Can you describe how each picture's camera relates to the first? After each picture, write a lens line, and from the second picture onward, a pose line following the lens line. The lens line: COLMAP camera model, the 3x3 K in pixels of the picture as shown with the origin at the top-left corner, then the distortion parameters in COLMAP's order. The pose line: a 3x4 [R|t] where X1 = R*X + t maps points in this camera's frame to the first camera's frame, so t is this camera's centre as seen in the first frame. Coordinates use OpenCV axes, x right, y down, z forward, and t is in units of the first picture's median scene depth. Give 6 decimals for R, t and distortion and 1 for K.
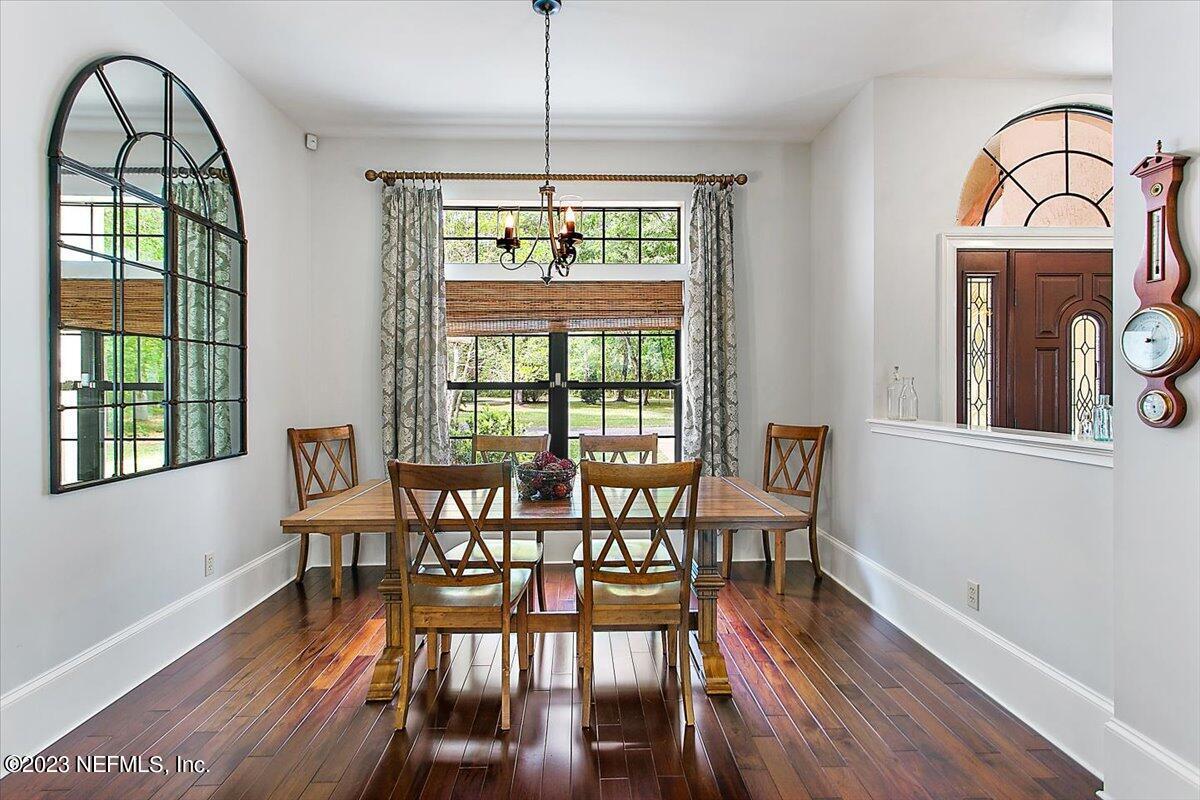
lens RADIAL K [[592.7, 0, 597.9], [0, 592.7, 390.6], [0, 0, 1]] dist [0.002160, 0.000529]
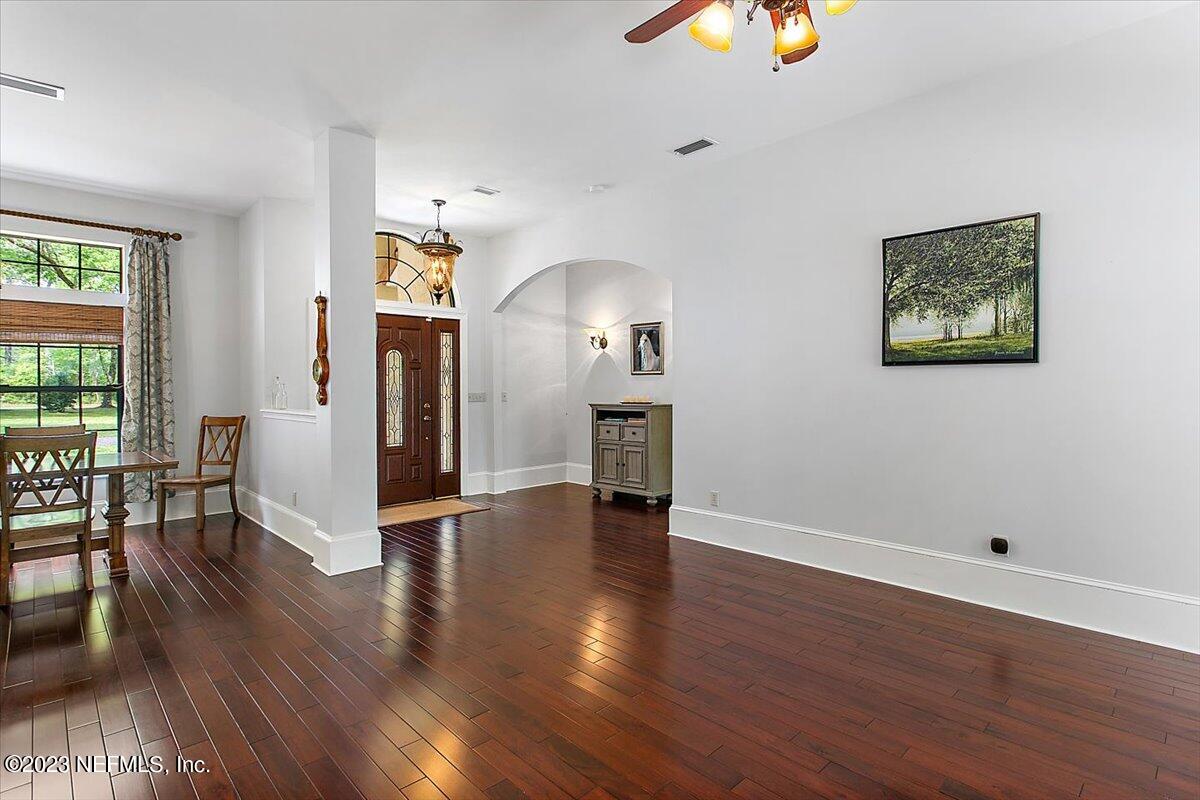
lens RADIAL K [[592.7, 0, 599.0], [0, 592.7, 390.3], [0, 0, 1]] dist [0.002160, 0.000529]
pose [[0.751565, -0.006946, 0.659623, 0.071833], [0.009119, 0.999958, 0.000139, 0.003846], [-0.659596, 0.005911, 0.751597, -0.667521]]
